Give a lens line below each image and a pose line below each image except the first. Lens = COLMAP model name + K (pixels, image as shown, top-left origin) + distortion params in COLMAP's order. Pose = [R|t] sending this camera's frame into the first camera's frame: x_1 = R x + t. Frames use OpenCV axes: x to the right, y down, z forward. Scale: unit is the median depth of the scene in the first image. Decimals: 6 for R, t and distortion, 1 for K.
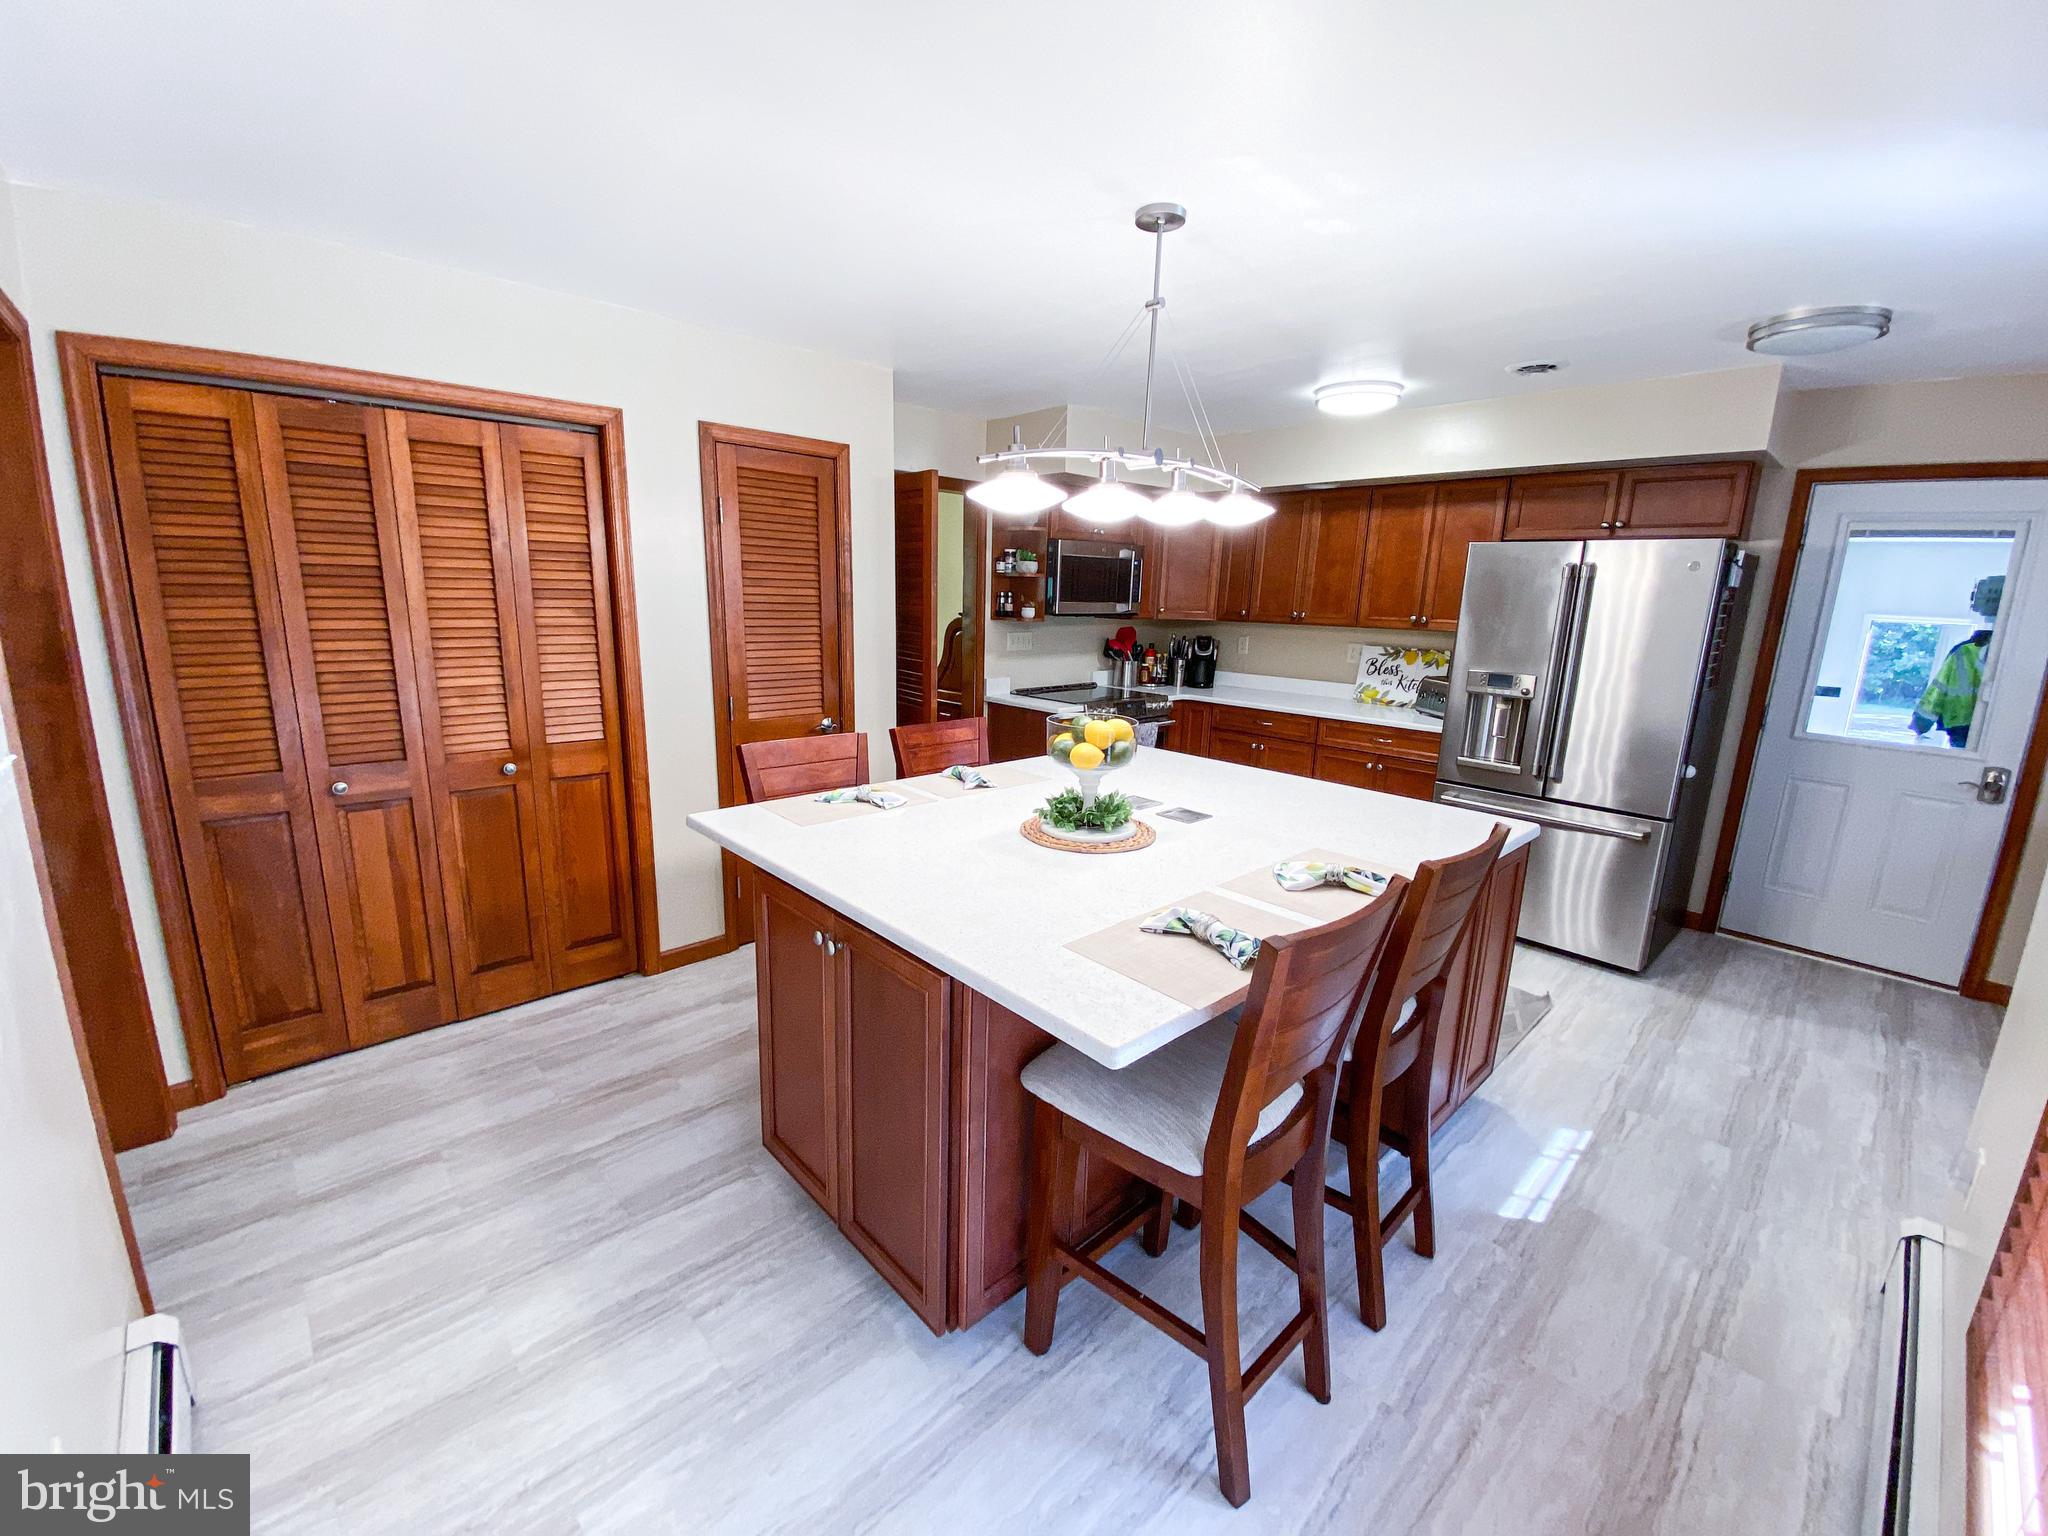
lens RADIAL K [[829.9, 0, 1003.4], [0, 829.9, 776.7], [0, 0, 1]] dist [0.011086, -0.015025]
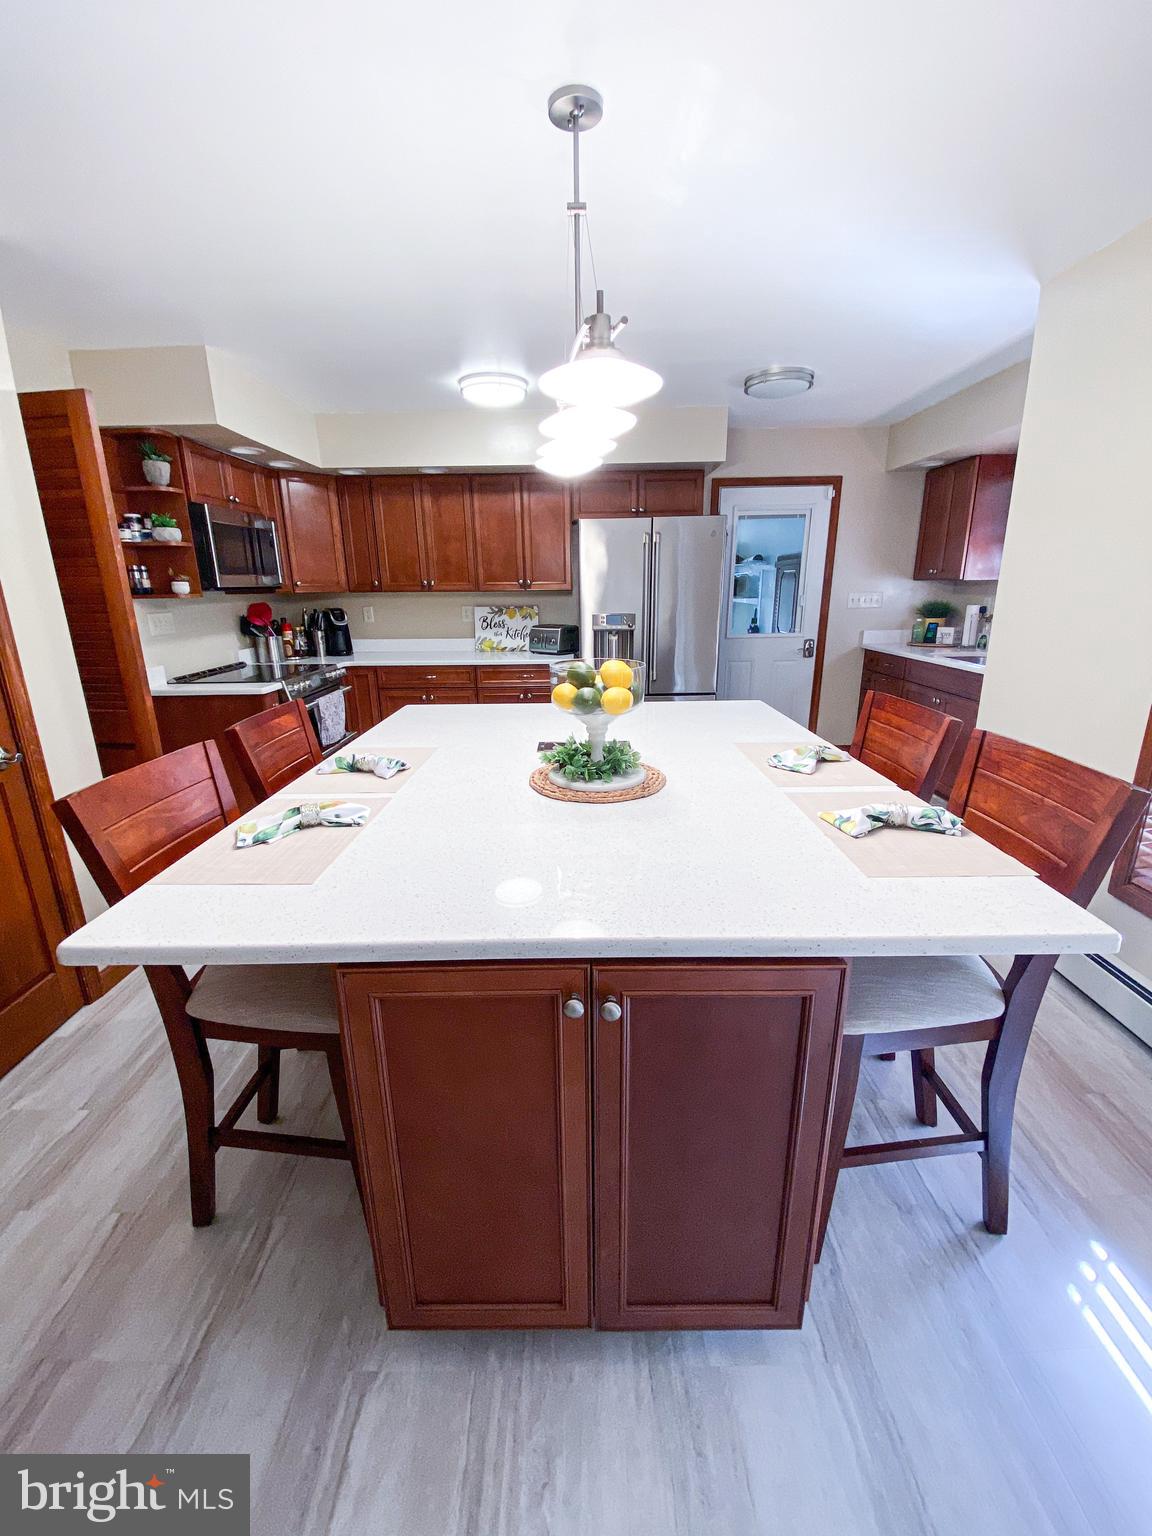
lens RADIAL K [[622.4, 0, 580.1], [0, 622.4, 773.1], [0, 0, 1]] dist [0.011086, -0.015025]
pose [[0.666157, -0.243693, 0.704875, -0.209775], [0.190484, 0.969359, 0.155111, -0.029114], [-0.721076, 0.030939, 0.692164, 0.245149]]
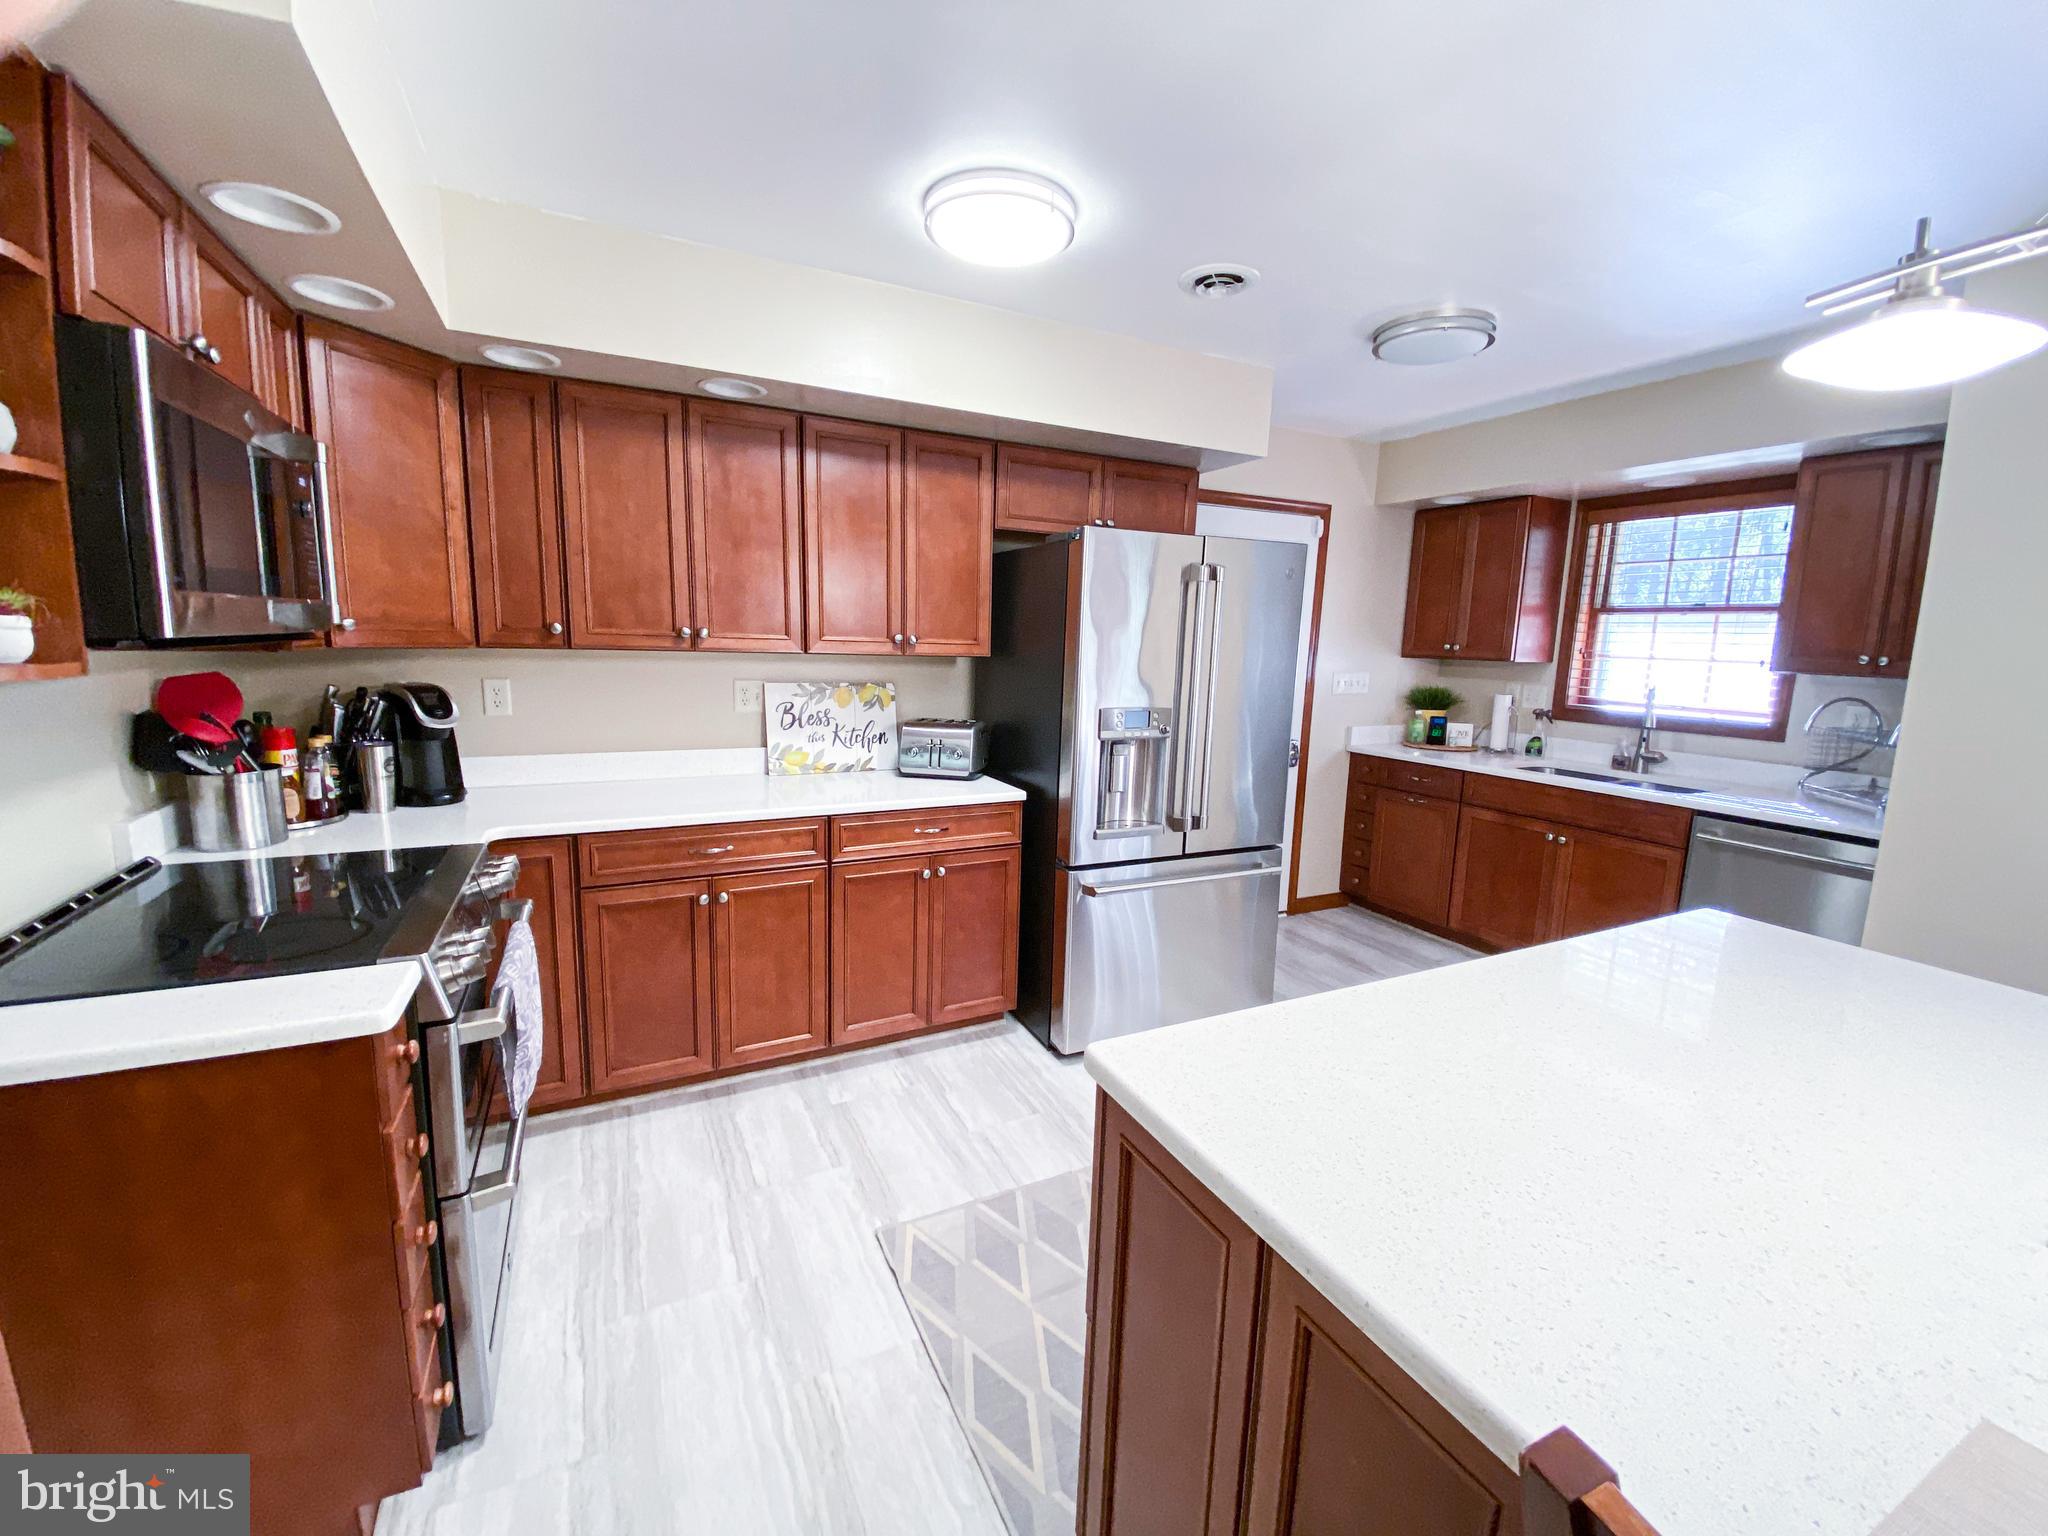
lens RADIAL K [[829.9, 0, 1015.8], [0, 829.9, 769.8], [0, 0, 1]] dist [0.011086, -0.015025]
pose [[0.260436, -0.167244, 0.950896, -0.109759], [0.187665, 0.974868, 0.120061, -0.144241], [-0.947077, 0.147182, 0.285276, 0.714759]]
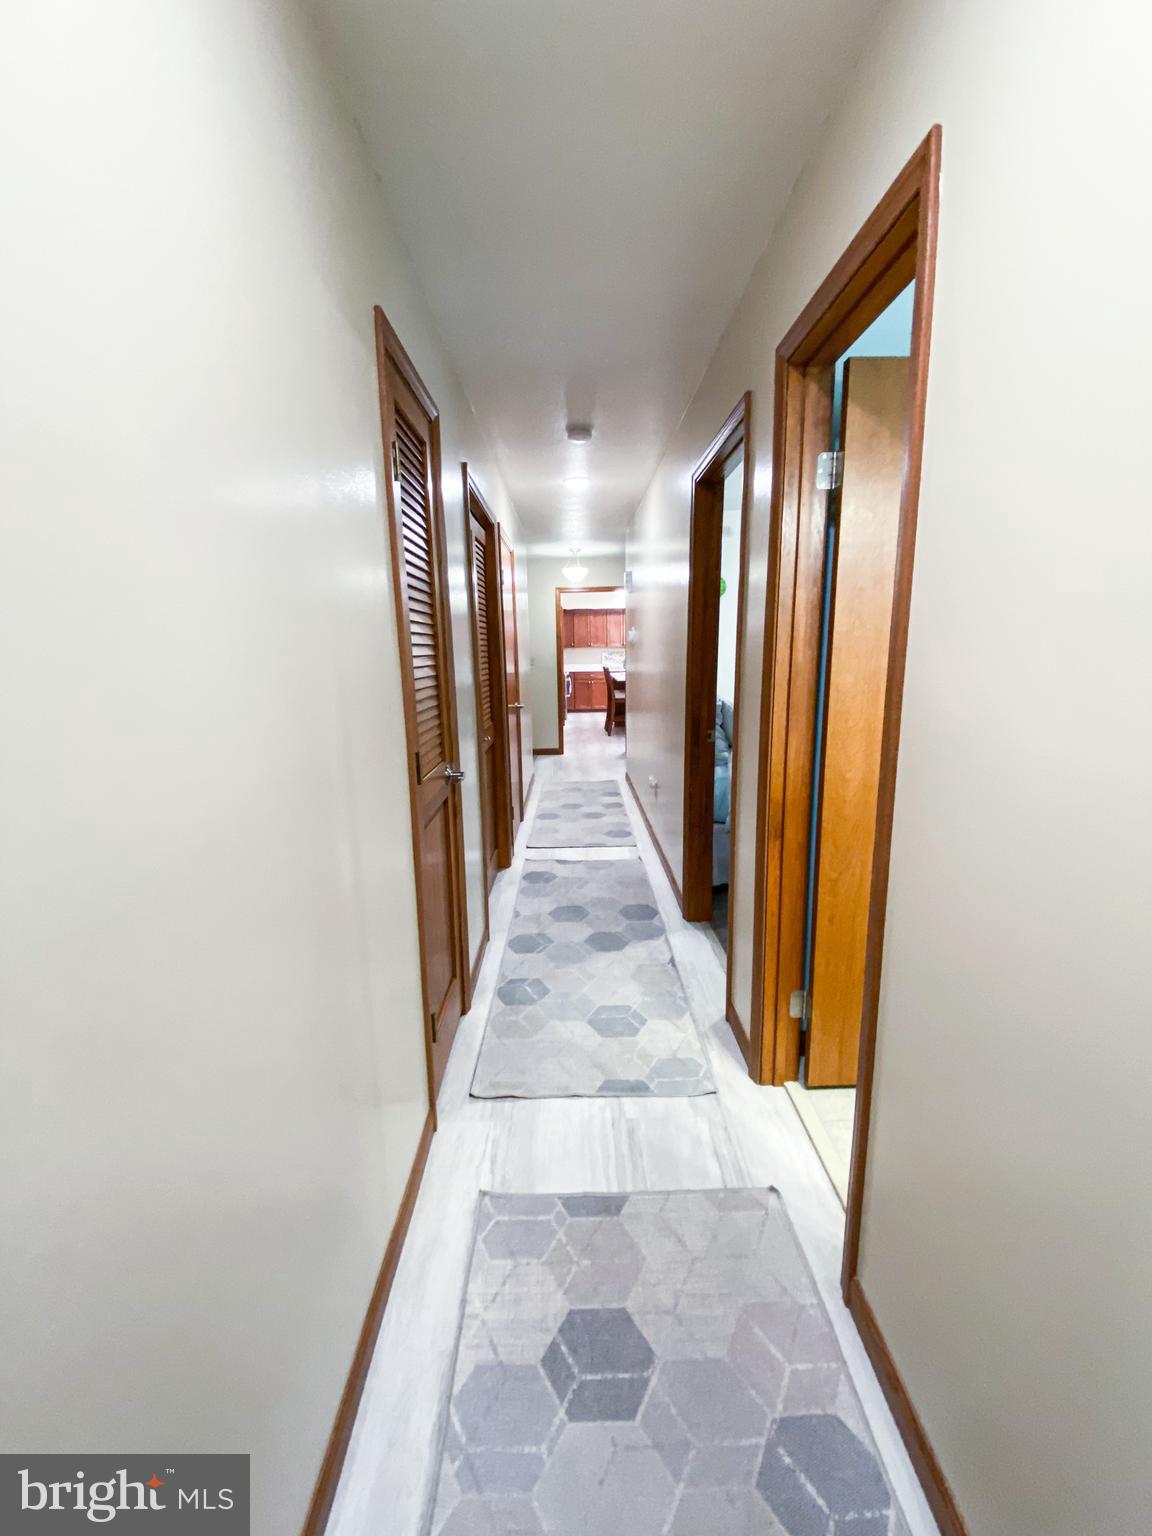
lens RADIAL K [[618.0, 0, 572.3], [0, 618.0, 765.9], [0, 0, 1]] dist [-0.000018, 0.000000]
pose [[0.637957, -0.167335, 0.751672, -1.927367], [0.190546, 0.980053, 0.056457, 0.170165], [-0.746126, 0.107211, 0.657117, -0.699450]]
